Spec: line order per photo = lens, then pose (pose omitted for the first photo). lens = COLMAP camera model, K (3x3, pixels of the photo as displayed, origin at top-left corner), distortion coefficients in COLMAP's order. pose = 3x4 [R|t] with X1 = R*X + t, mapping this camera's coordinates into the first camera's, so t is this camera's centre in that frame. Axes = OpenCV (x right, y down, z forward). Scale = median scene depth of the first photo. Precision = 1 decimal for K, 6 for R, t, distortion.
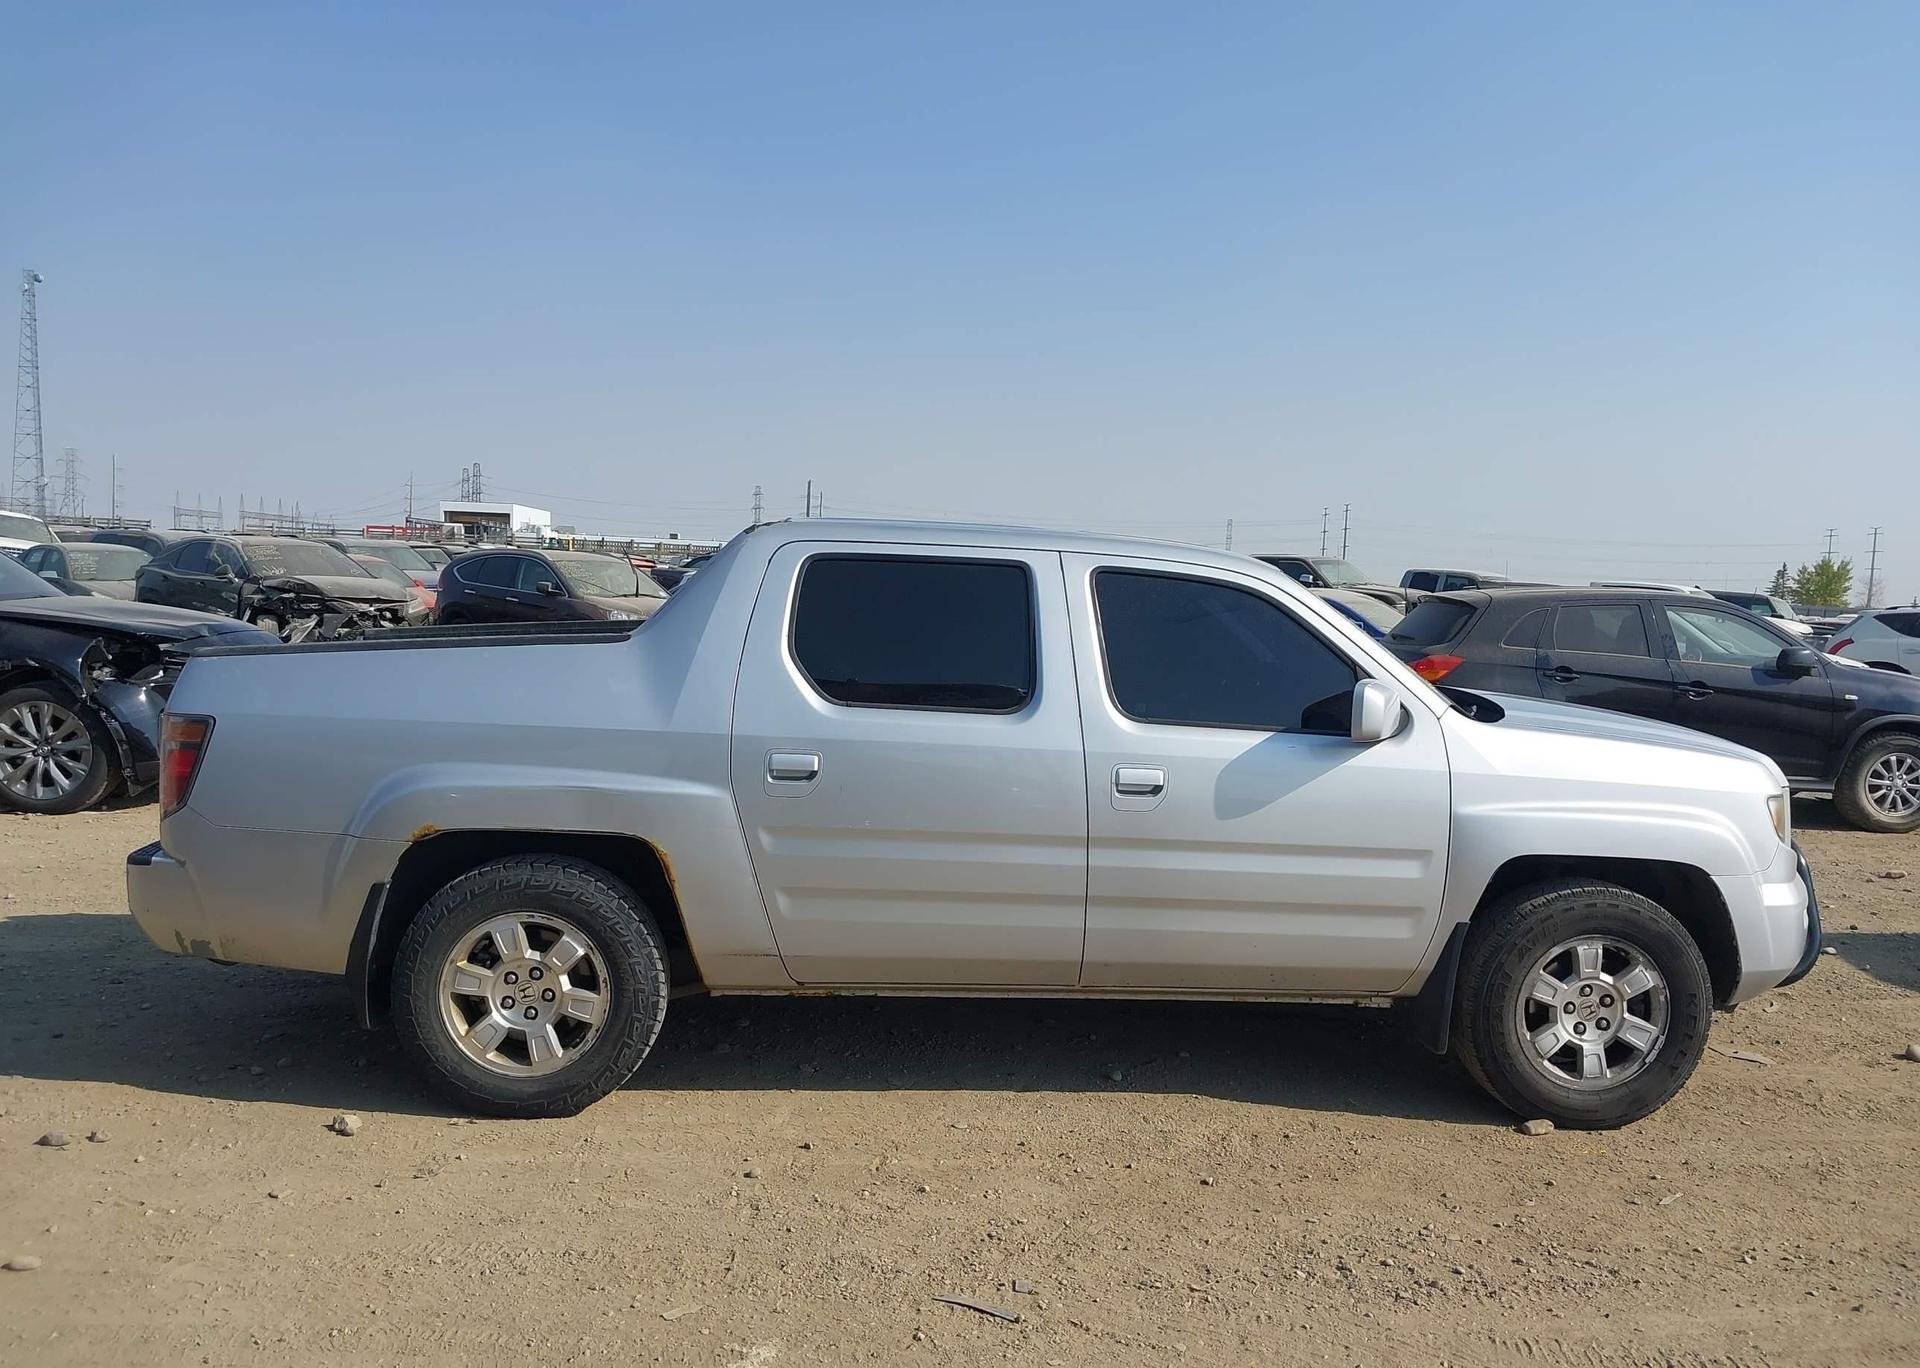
lens RADIAL K [[1483.2, 0, 965.4], [0, 1483.2, 683.9], [0, 0, 1]] dist [0.021448, -0.041051]
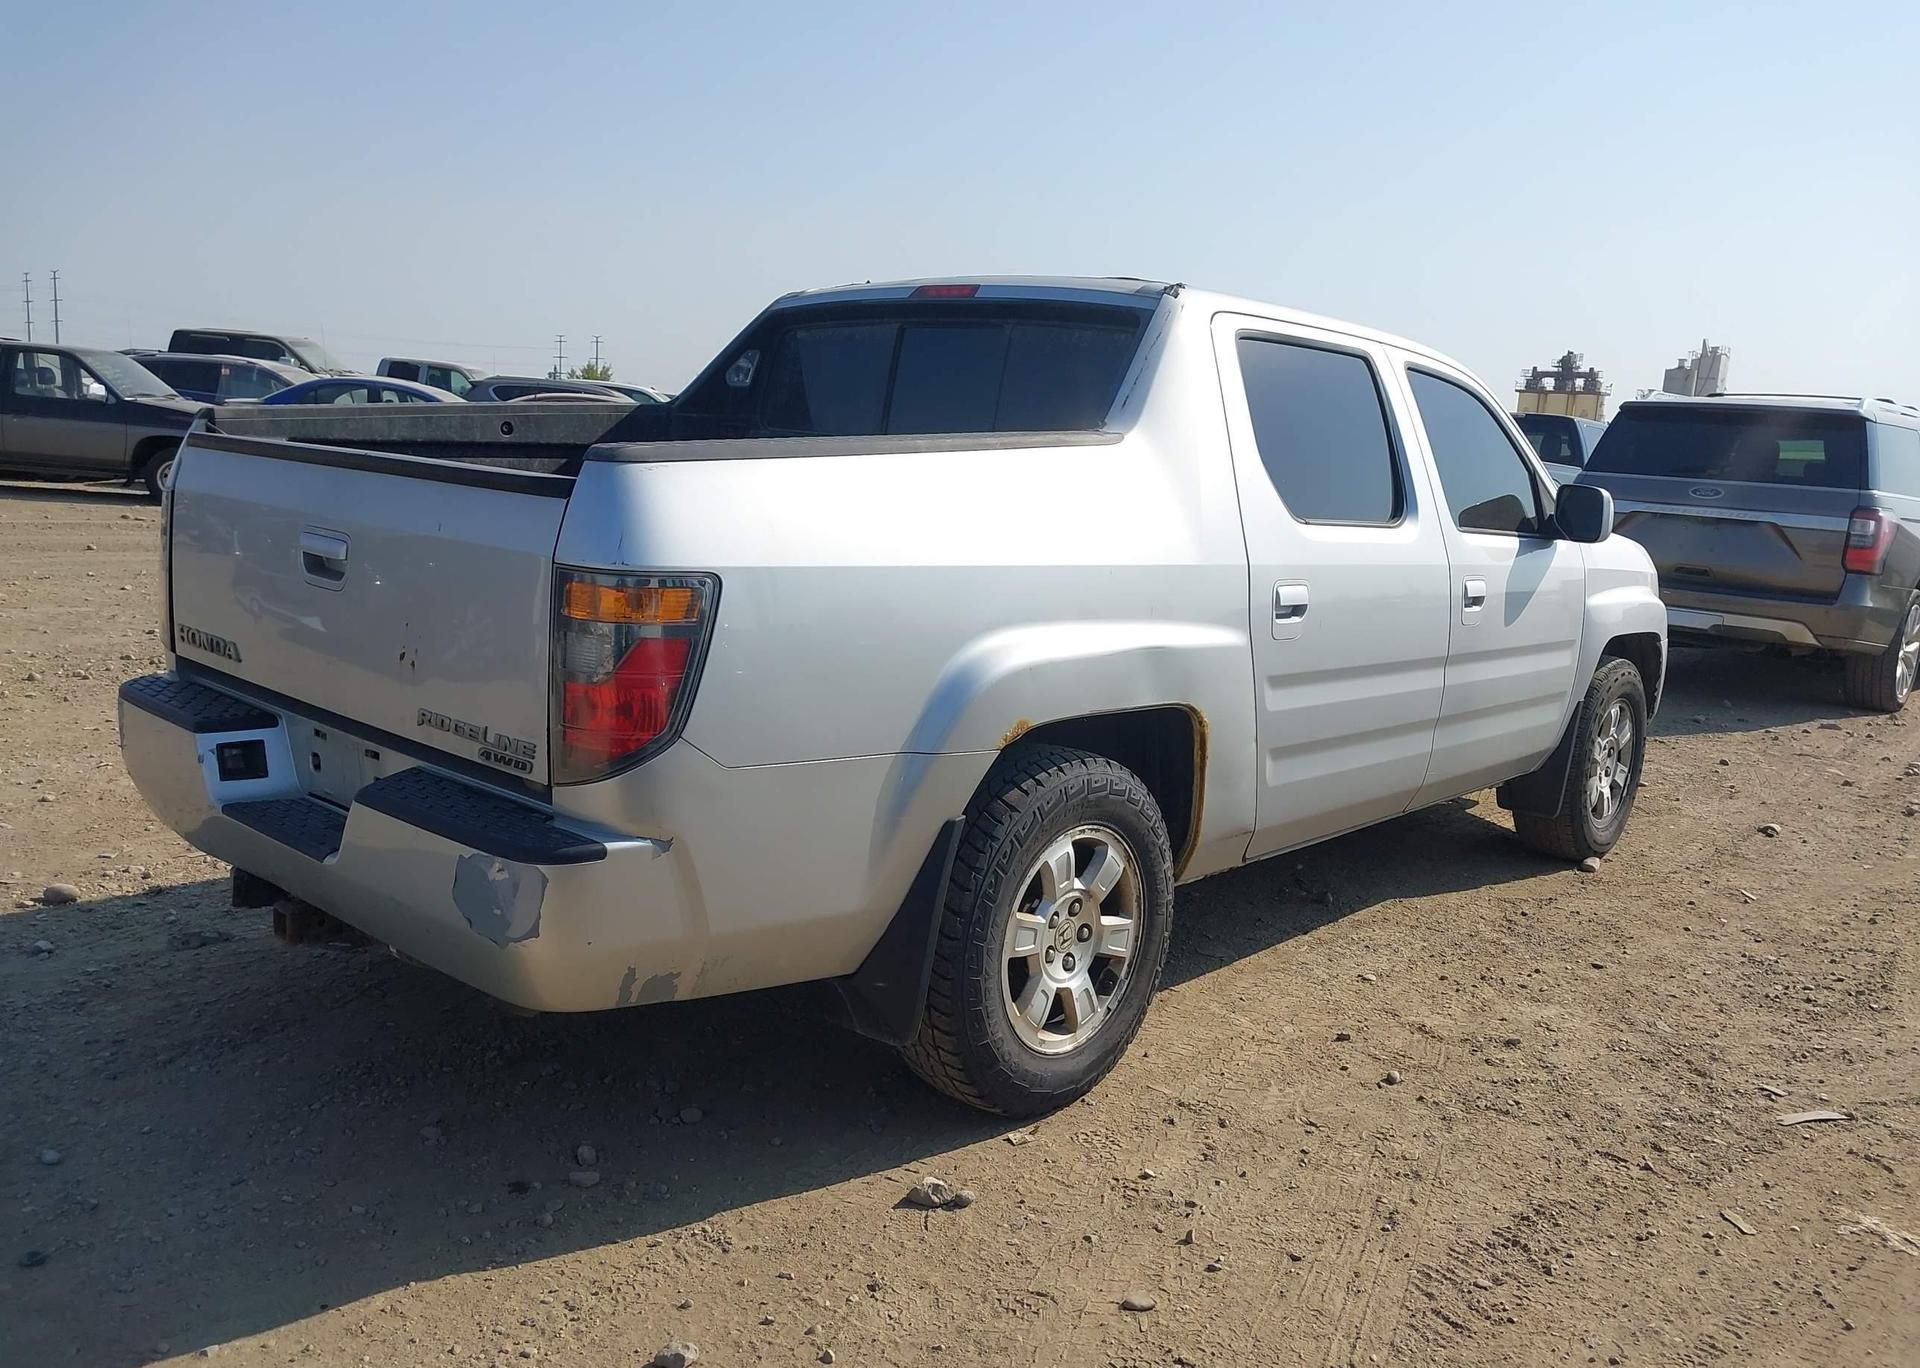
lens RADIAL K [[1487.4, 0, 957.1], [0, 1487.4, 681.9], [0, 0, 1]] dist [0.071467, -0.141289]
pose [[0.717635, -0.100134, 0.689183, -0.801293], [0.006928, 0.990587, 0.136712, -0.013148], [-0.696385, -0.093335, 0.711573, 0.523336]]
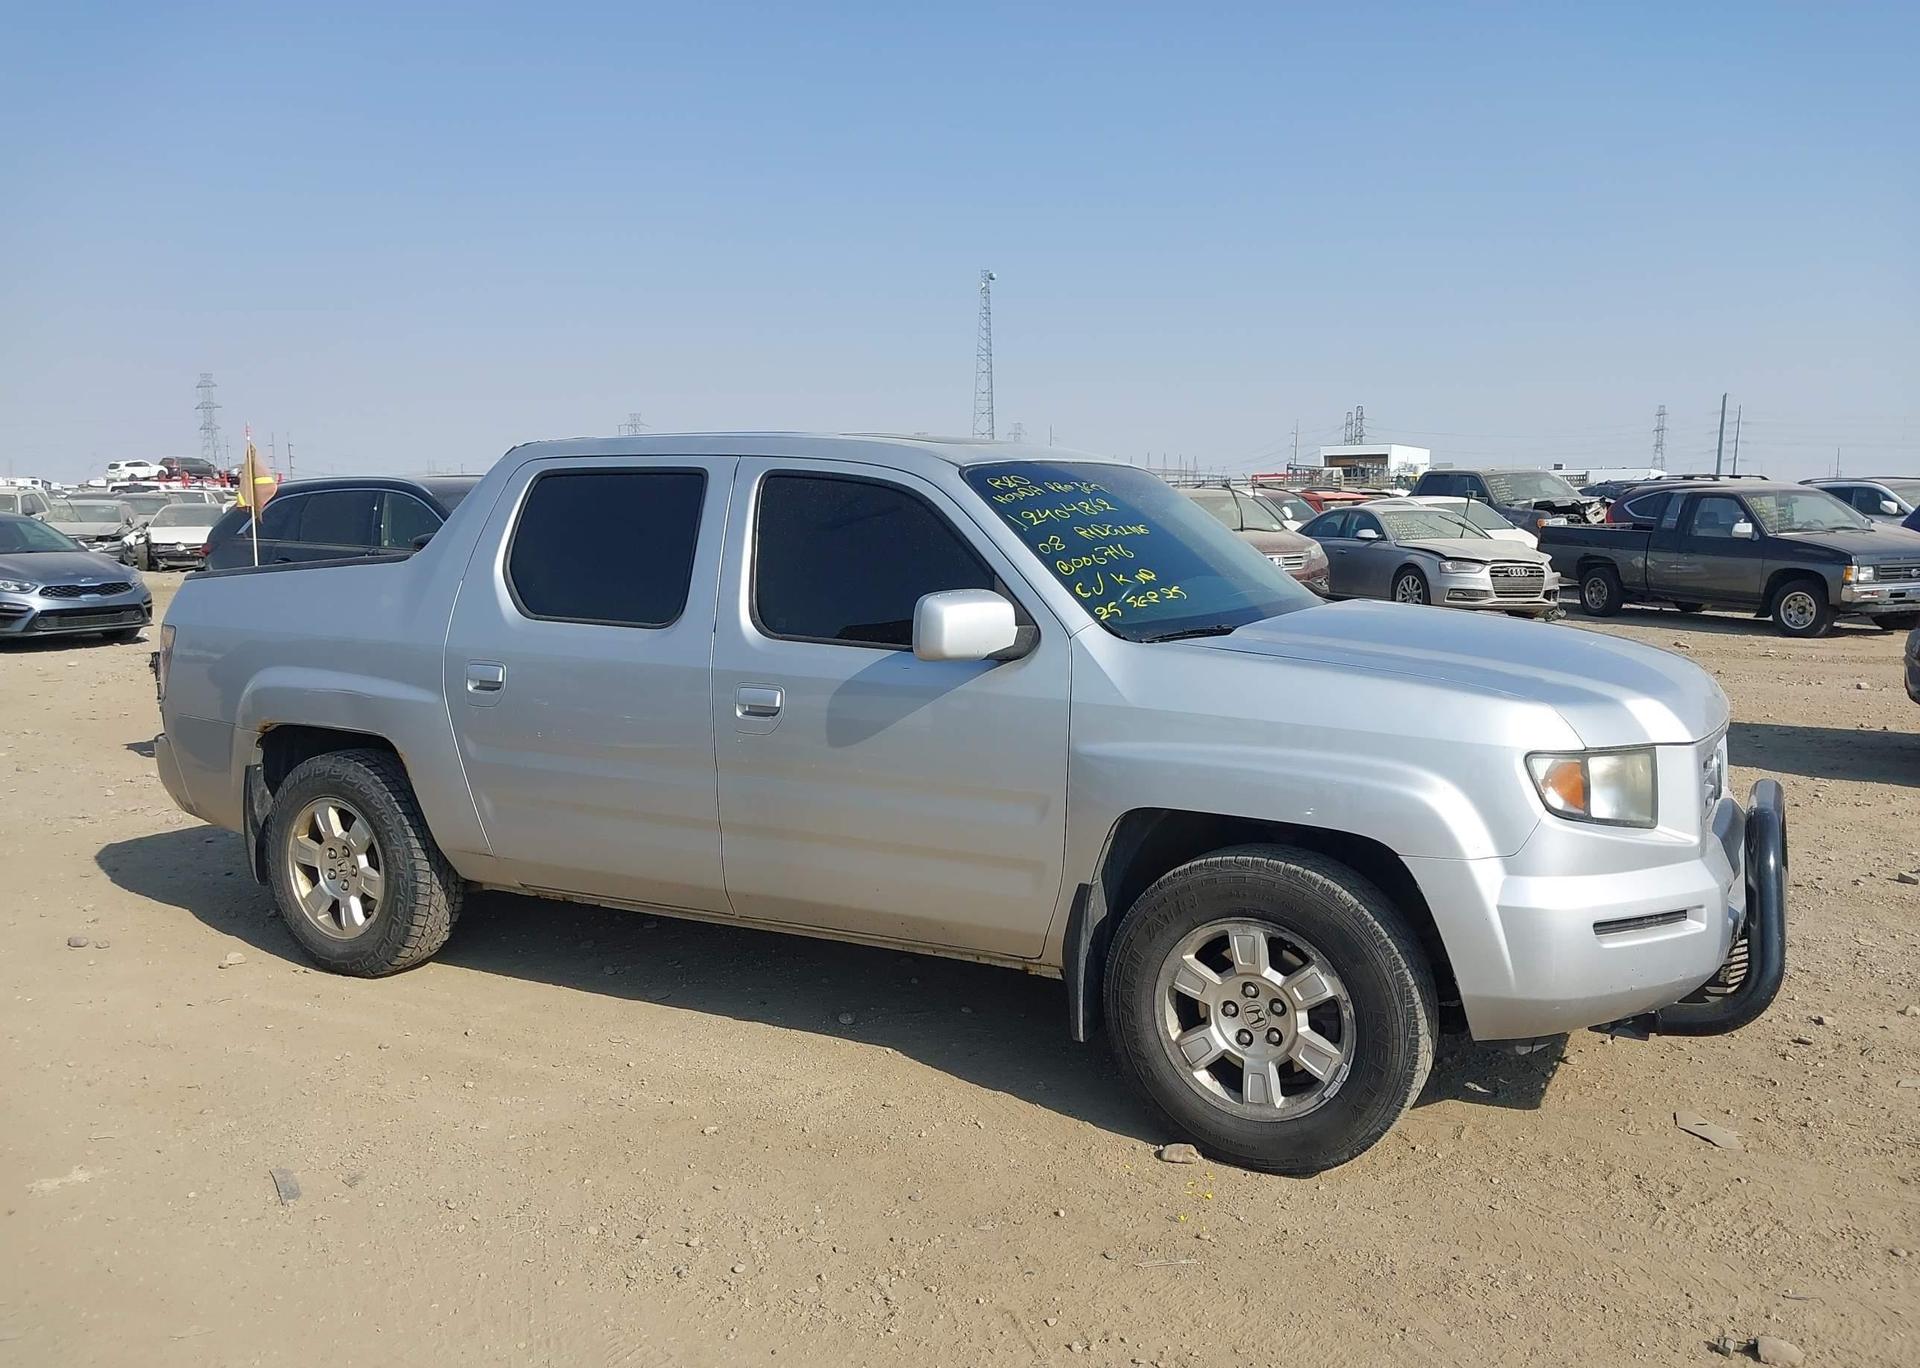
lens RADIAL K [[1483.2, 0, 965.4], [0, 1483.2, 683.9], [0, 0, 1]] dist [0.021448, -0.041051]
pose [[0.840463, 0.021441, -0.541444, 0.722480], [0.000156, 0.999207, 0.039811, 0.018384], [0.541868, -0.033544, 0.839794, 0.289535]]
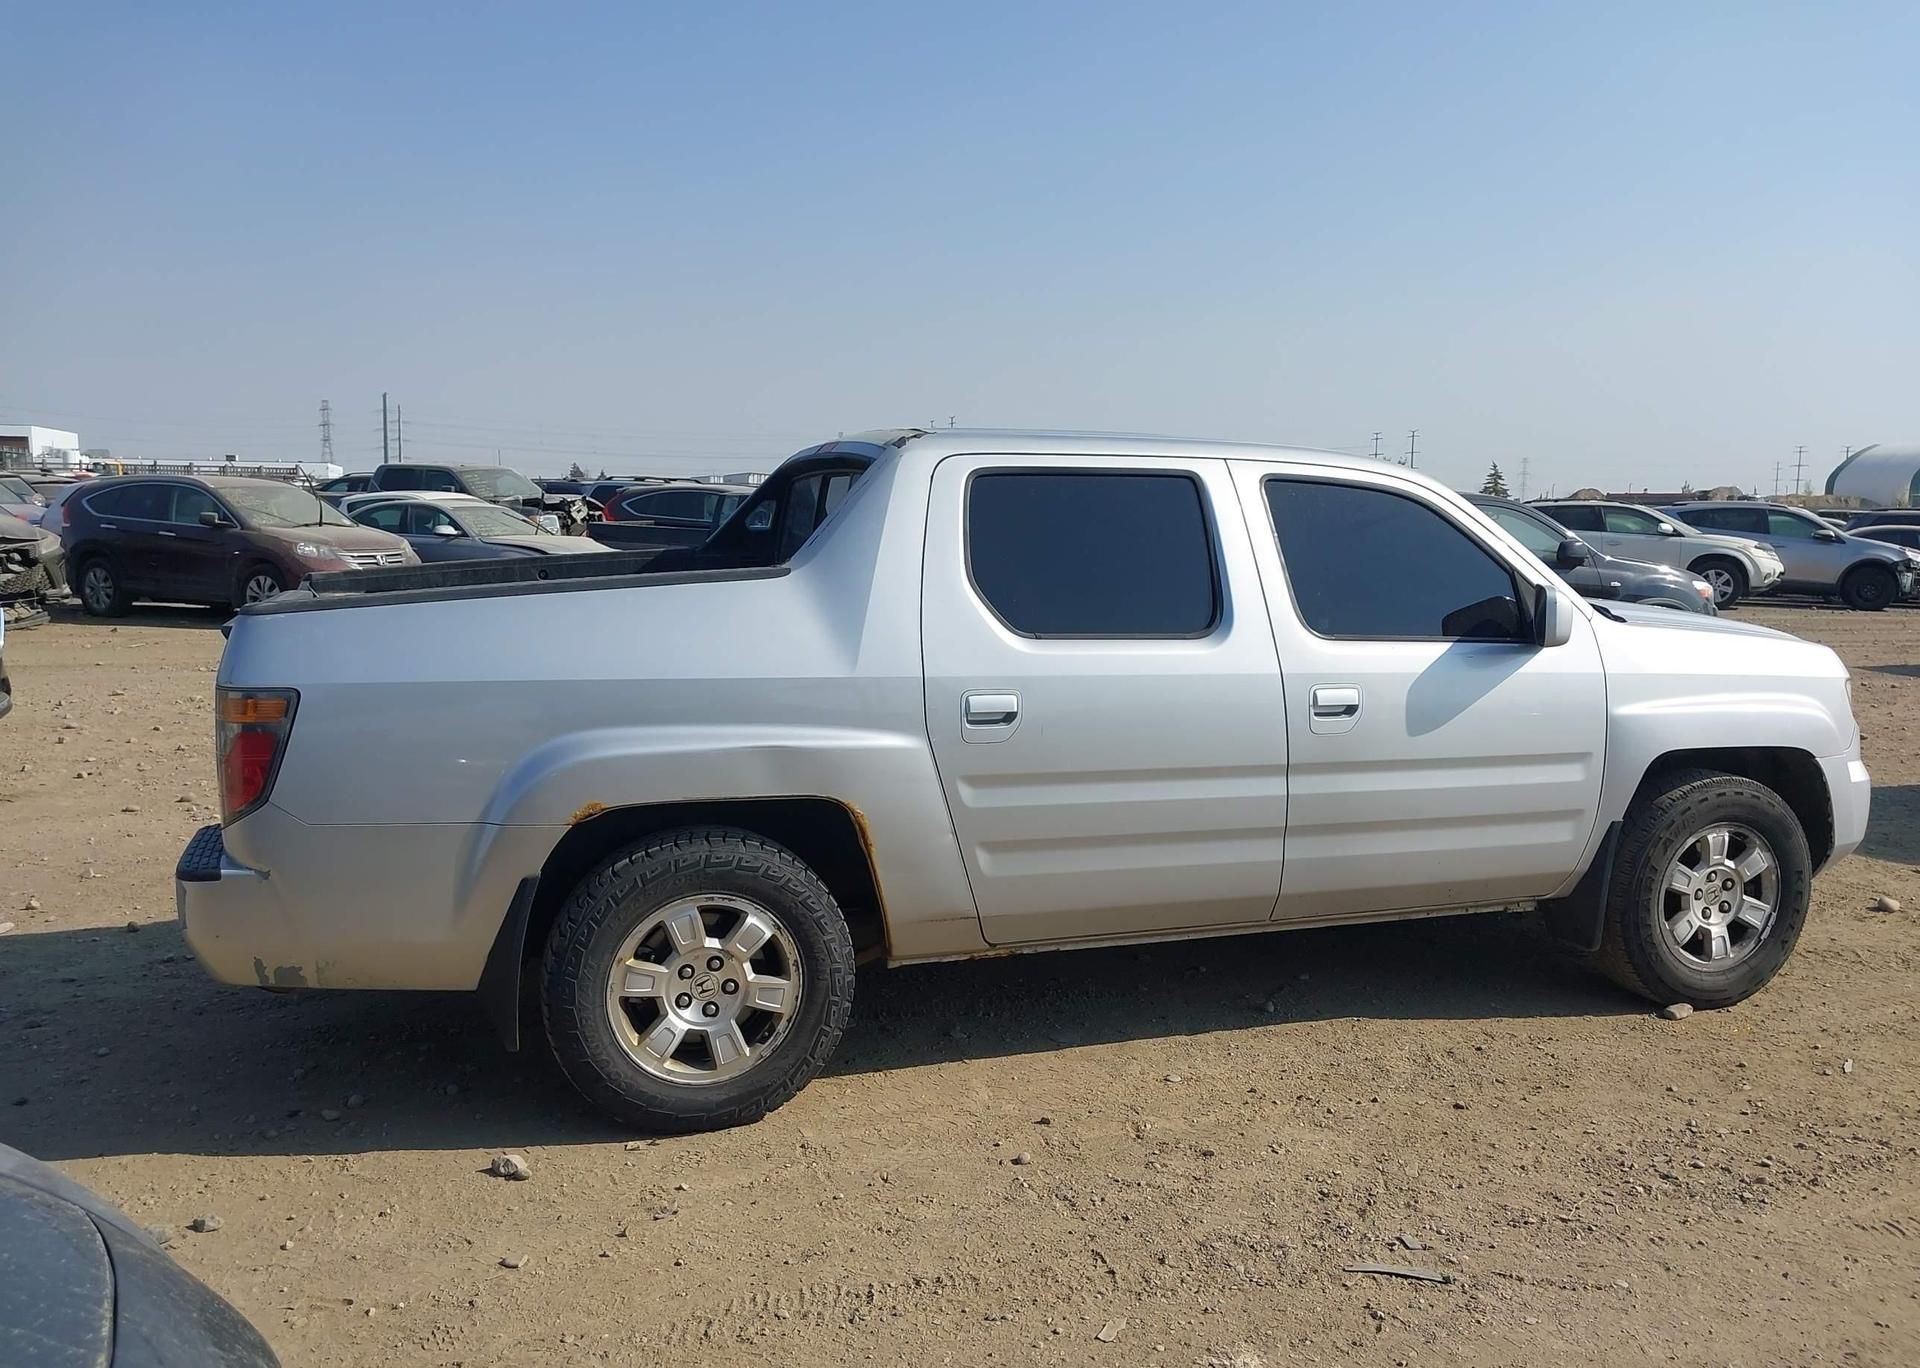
lens RADIAL K [[1487.4, 0, 957.1], [0, 1487.4, 681.9], [0, 0, 1]] dist [0.071467, -0.141289]
pose [[0.967643, -0.056161, 0.245995, -0.349916], [0.042547, 0.997272, 0.060317, -0.014984], [-0.248712, -0.047899, 0.967392, 0.128625]]
